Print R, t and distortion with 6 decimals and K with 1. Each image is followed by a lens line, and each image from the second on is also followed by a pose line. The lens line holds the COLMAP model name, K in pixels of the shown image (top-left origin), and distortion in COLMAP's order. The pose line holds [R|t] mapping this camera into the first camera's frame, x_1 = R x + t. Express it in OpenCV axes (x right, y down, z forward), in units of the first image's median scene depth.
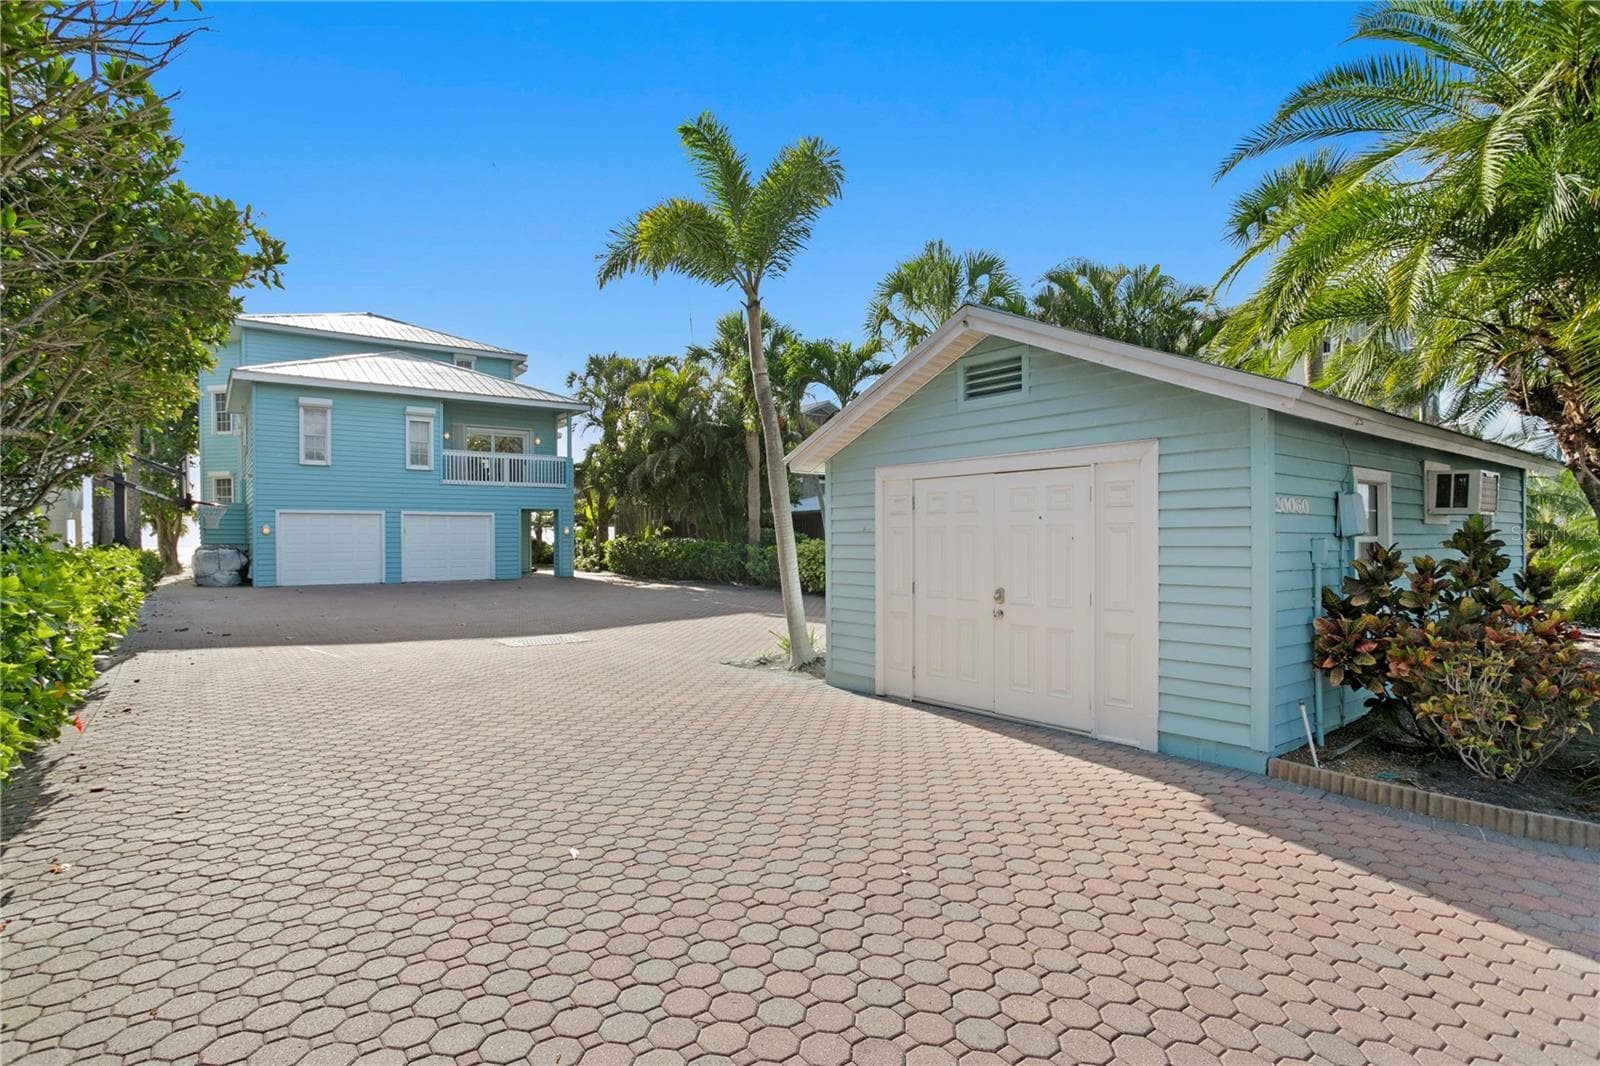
lens RADIAL K [[817.0, 0, 798.9], [0, 817.0, 543.2], [0, 0, 1]] dist [-0.046844, 0.030820]
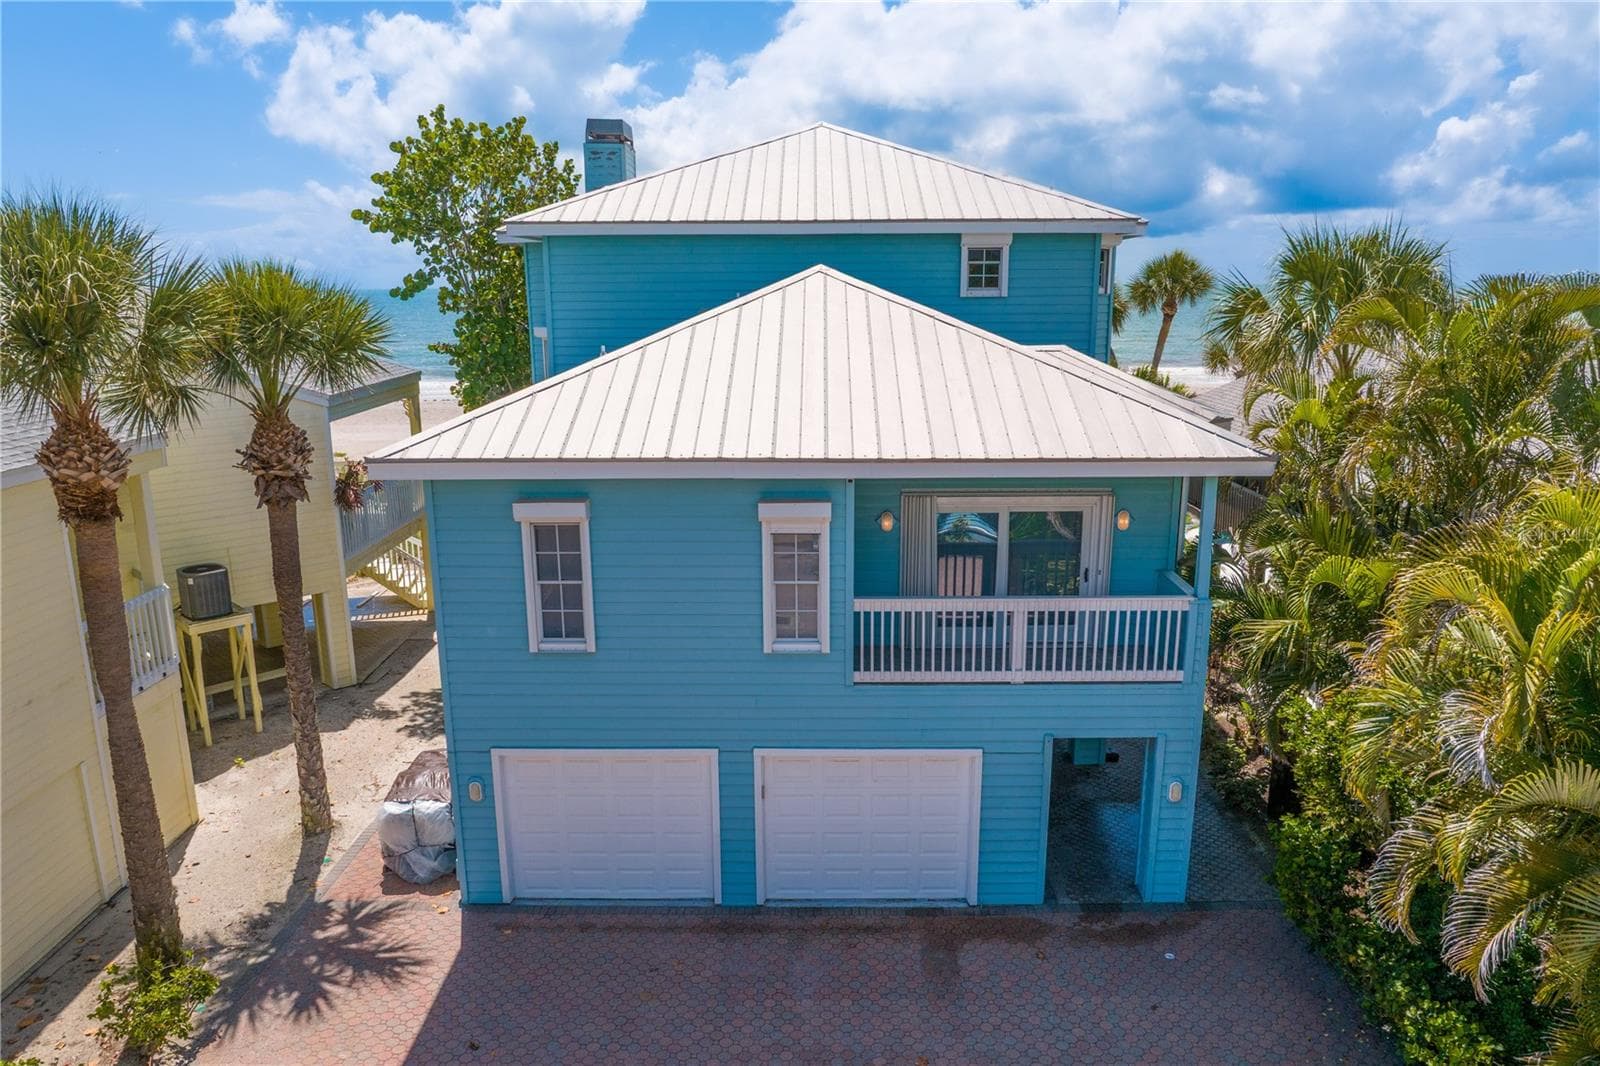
lens RADIAL K [[1116.1, 0, 818.0], [0, 1116.1, 555.5], [0, 0, 1]] dist [-0.007013, 0.000190]
pose [[0.789308, 0.151566, -0.594996, -0.158403], [-0.003675, 0.970202, 0.242268, -0.297365], [0.613986, -0.189037, 0.766346, 0.661506]]
